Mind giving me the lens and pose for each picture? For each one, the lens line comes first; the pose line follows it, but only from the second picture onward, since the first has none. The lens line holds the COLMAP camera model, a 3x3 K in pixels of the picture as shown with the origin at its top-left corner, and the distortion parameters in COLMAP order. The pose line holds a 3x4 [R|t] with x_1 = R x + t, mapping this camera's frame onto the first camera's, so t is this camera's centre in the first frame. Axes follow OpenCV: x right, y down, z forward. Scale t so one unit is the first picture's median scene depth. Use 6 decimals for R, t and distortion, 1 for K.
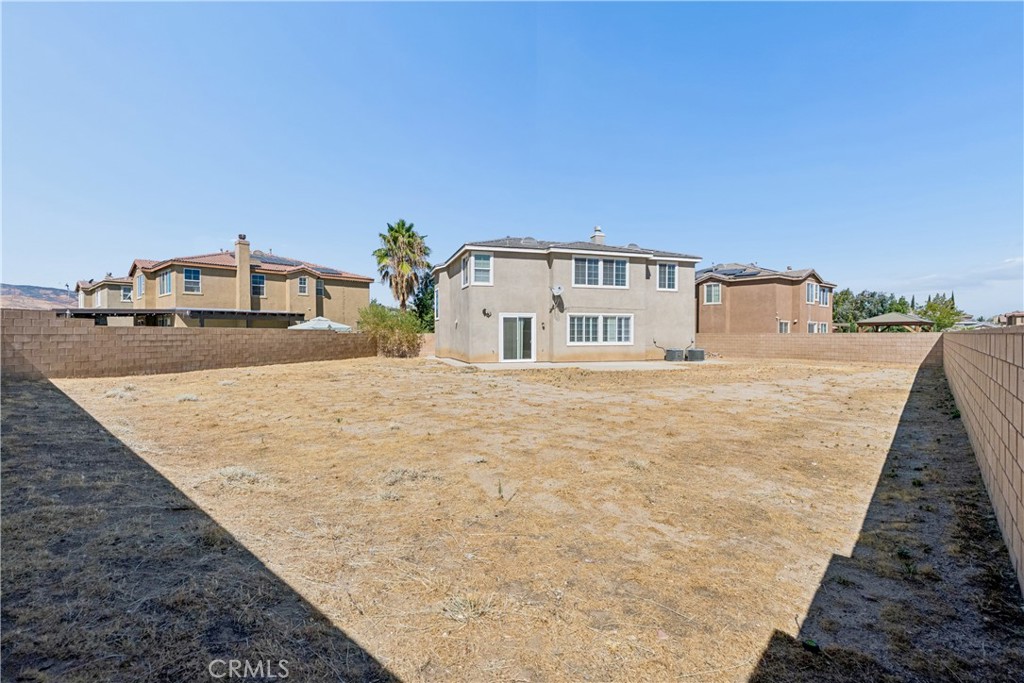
lens RADIAL K [[471.0, 0, 510.8], [0, 471.0, 339.7], [0, 0, 1]] dist [-0.011377, 0.004958]
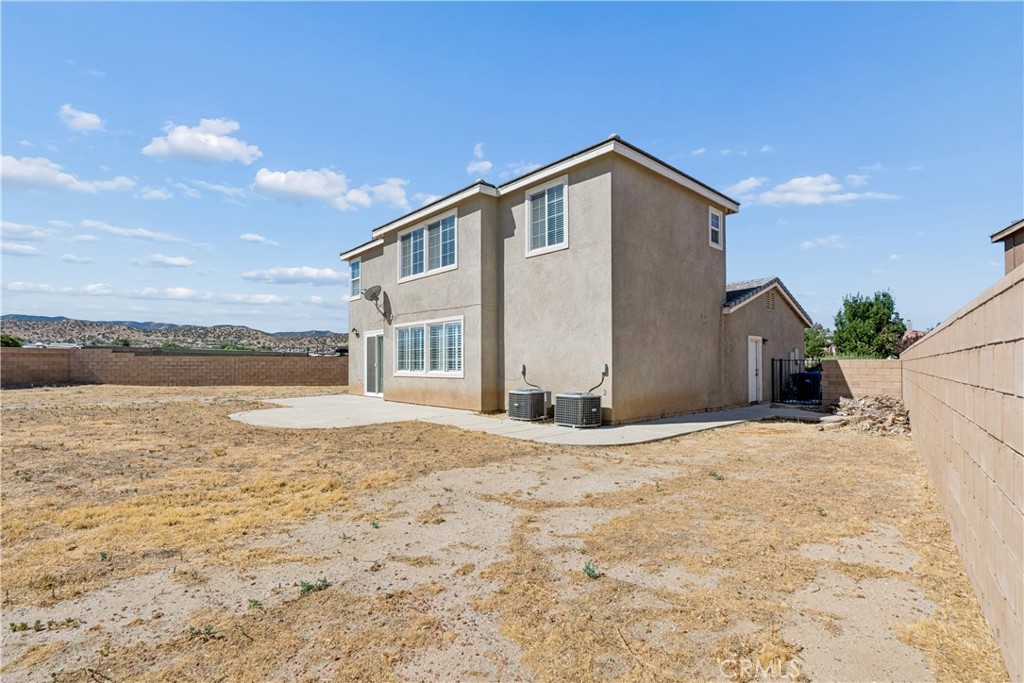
lens RADIAL K [[471.0, 0, 514.9], [0, 471.0, 344.0], [0, 0, 1]] dist [-0.011377, 0.004958]
pose [[0.425651, -0.040102, -0.903999, 0.752115], [-0.006028, 0.998870, -0.047149, -0.001057], [0.904868, 0.025518, 0.424928, 0.856206]]
